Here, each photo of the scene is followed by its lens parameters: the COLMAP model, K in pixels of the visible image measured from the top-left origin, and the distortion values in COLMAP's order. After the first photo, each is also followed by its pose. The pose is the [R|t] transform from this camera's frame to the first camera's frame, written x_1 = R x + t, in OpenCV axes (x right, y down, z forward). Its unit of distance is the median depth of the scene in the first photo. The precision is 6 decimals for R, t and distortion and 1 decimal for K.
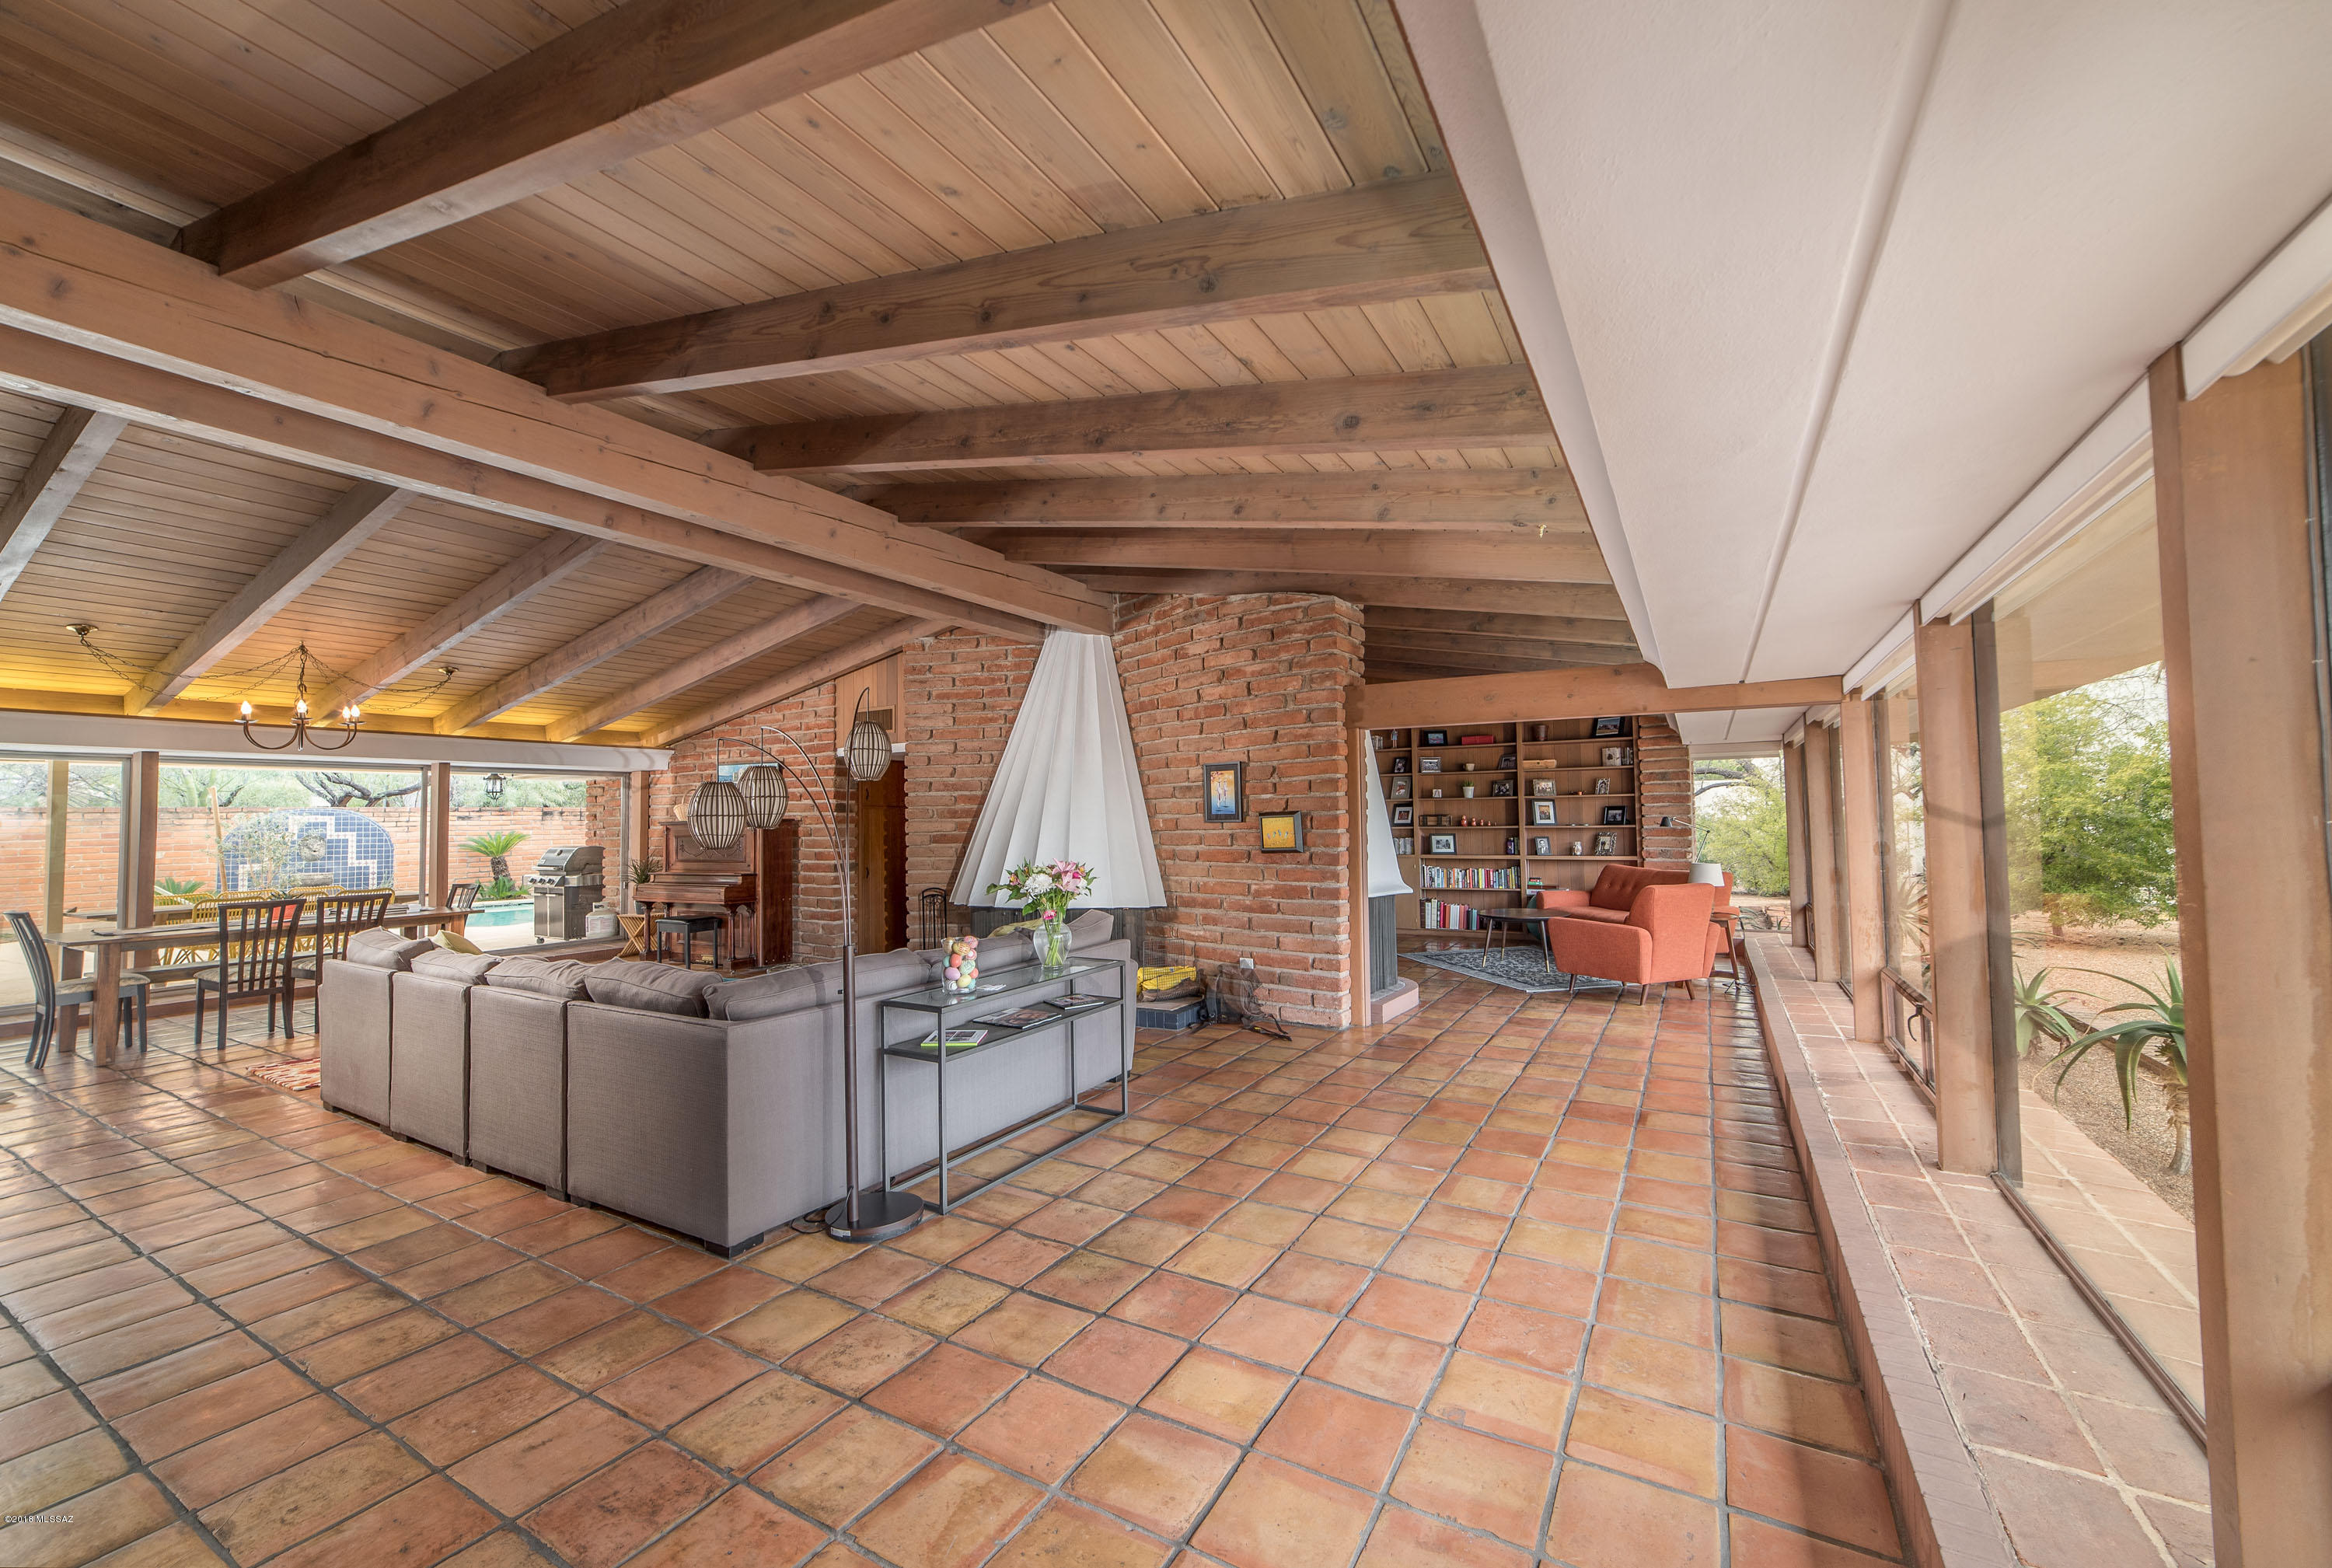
lens RADIAL K [[919.9, 0, 1167.3], [0, 919.9, 818.9], [0, 0, 1]] dist [-0.000073, -0.000044]
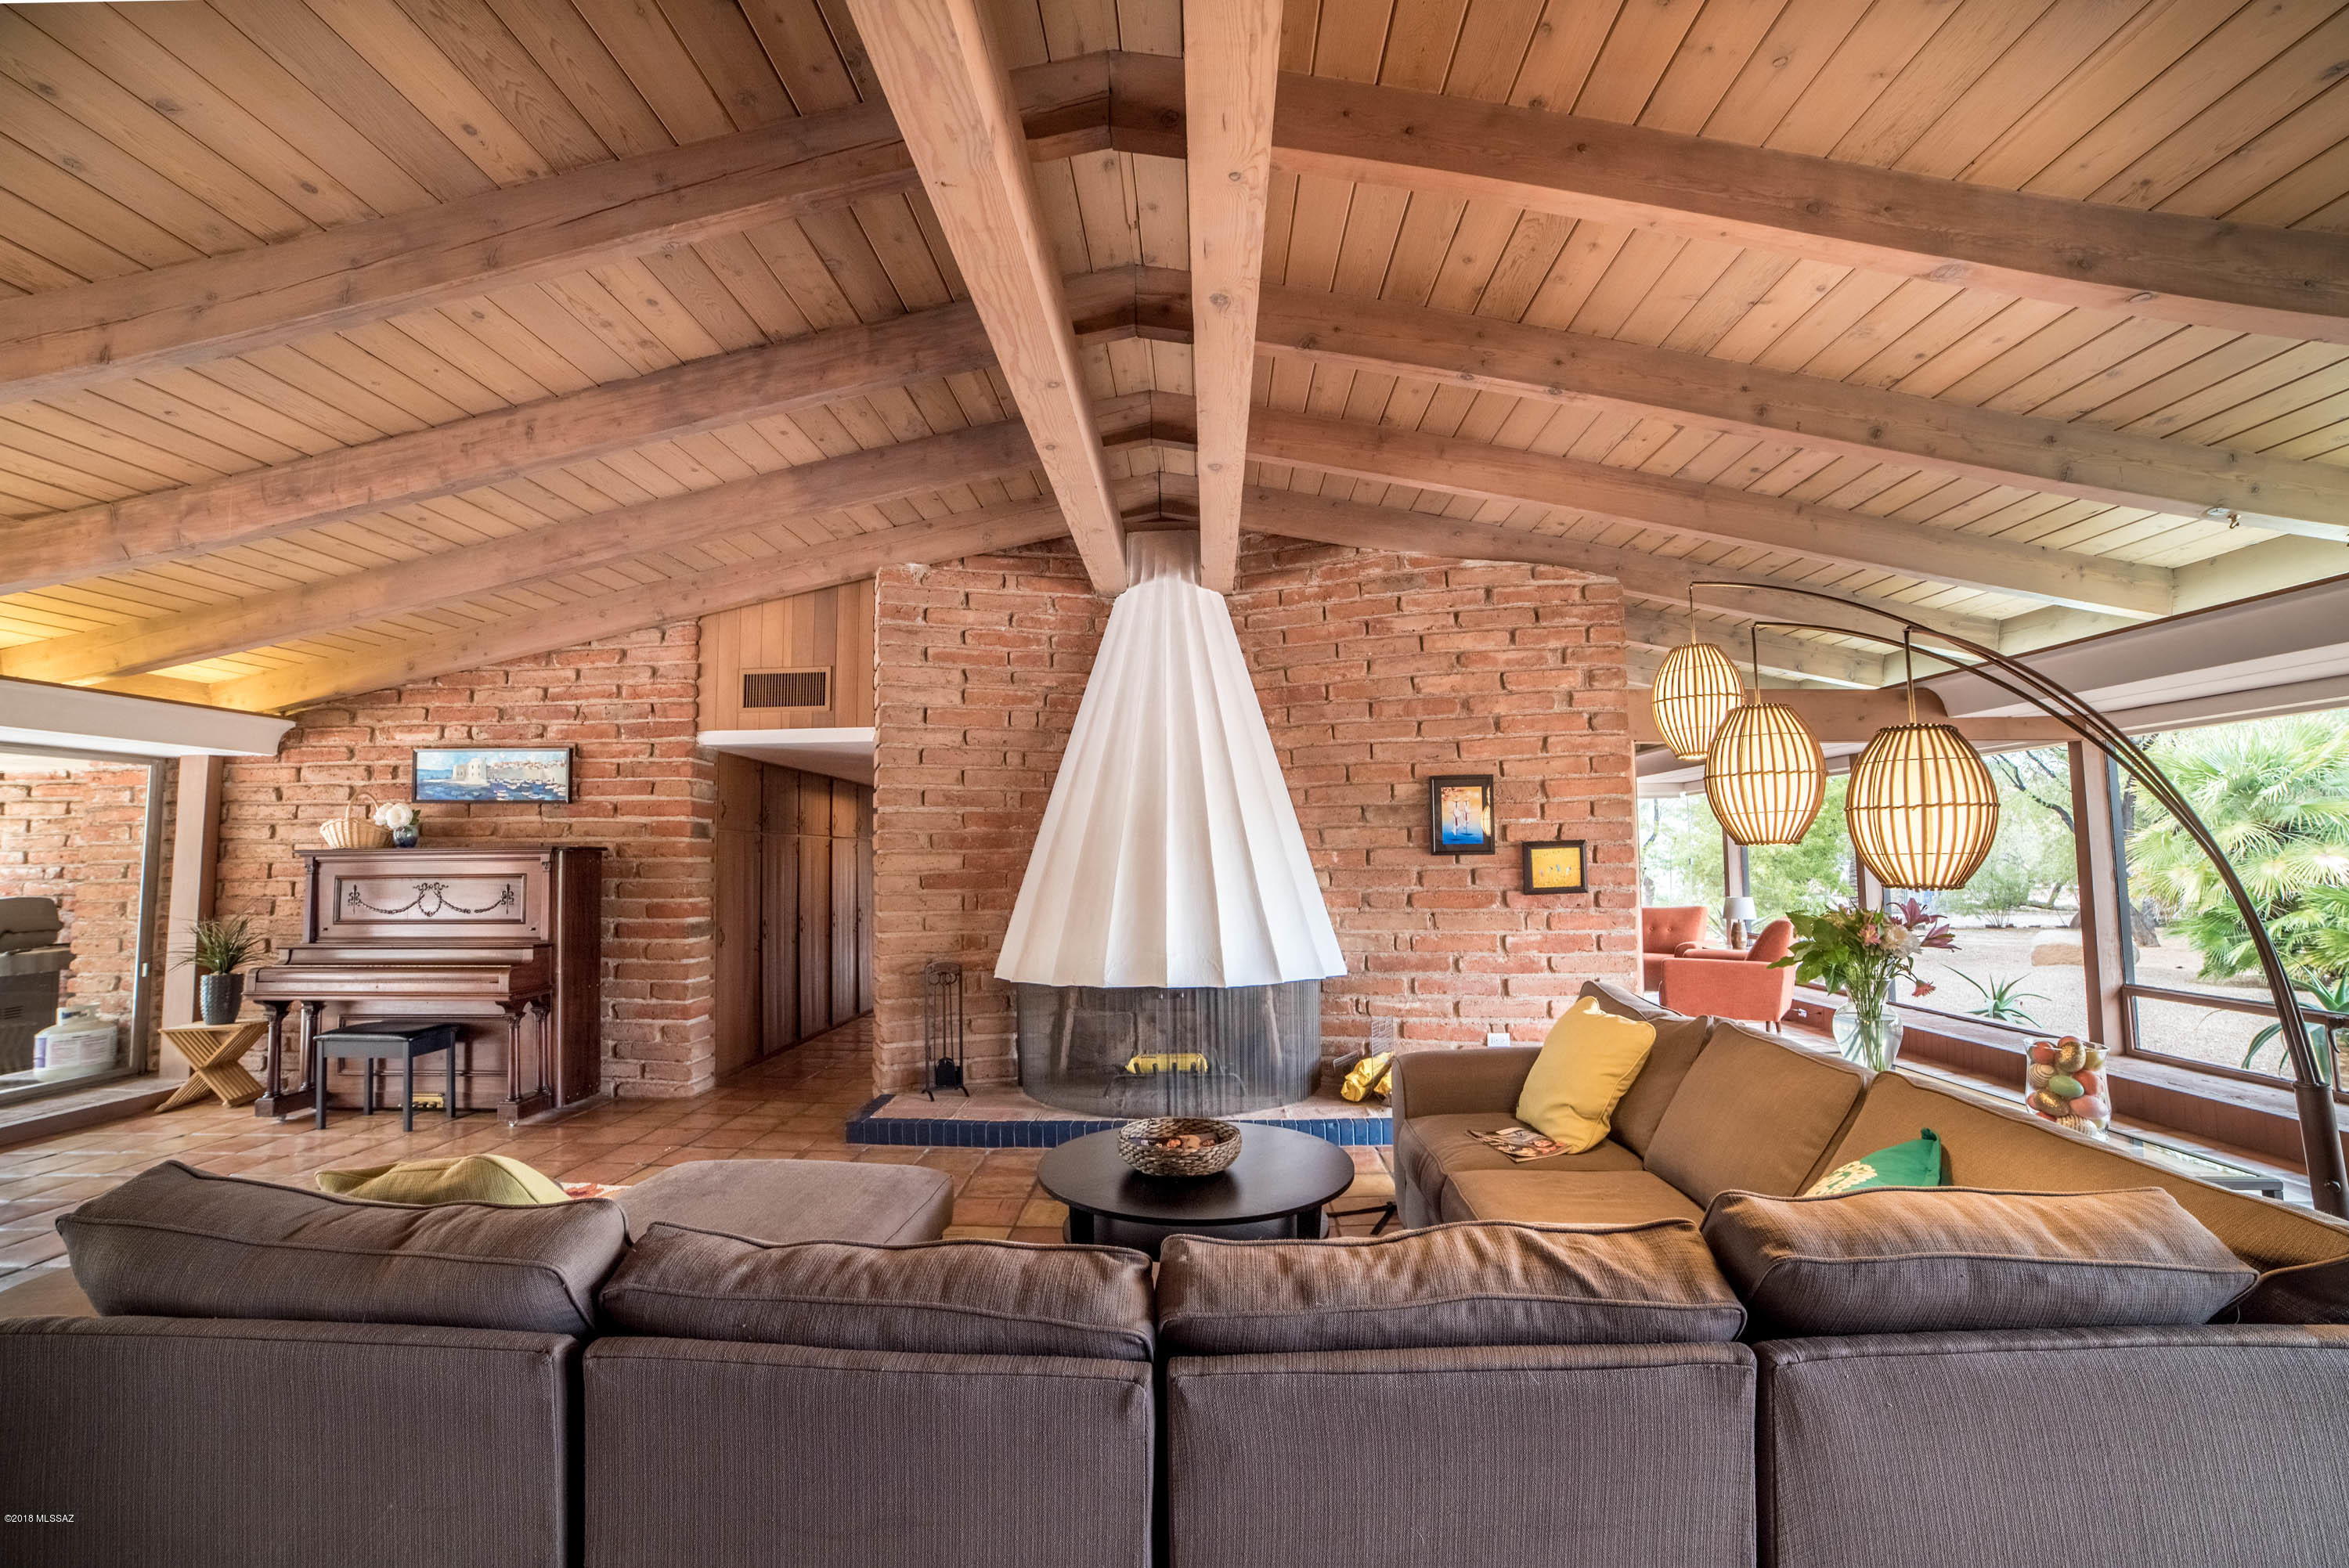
lens RADIAL K [[981.1, 0, 1176.1], [0, 981.1, 830.1], [0, 0, 1]] dist [-0.101407, 0.037987]
pose [[0.879736, 0.016587, 0.475174, -0.493157], [-0.002680, 0.999548, -0.029930, 0.007626], [-0.475456, 0.025057, 0.879383, 0.387884]]
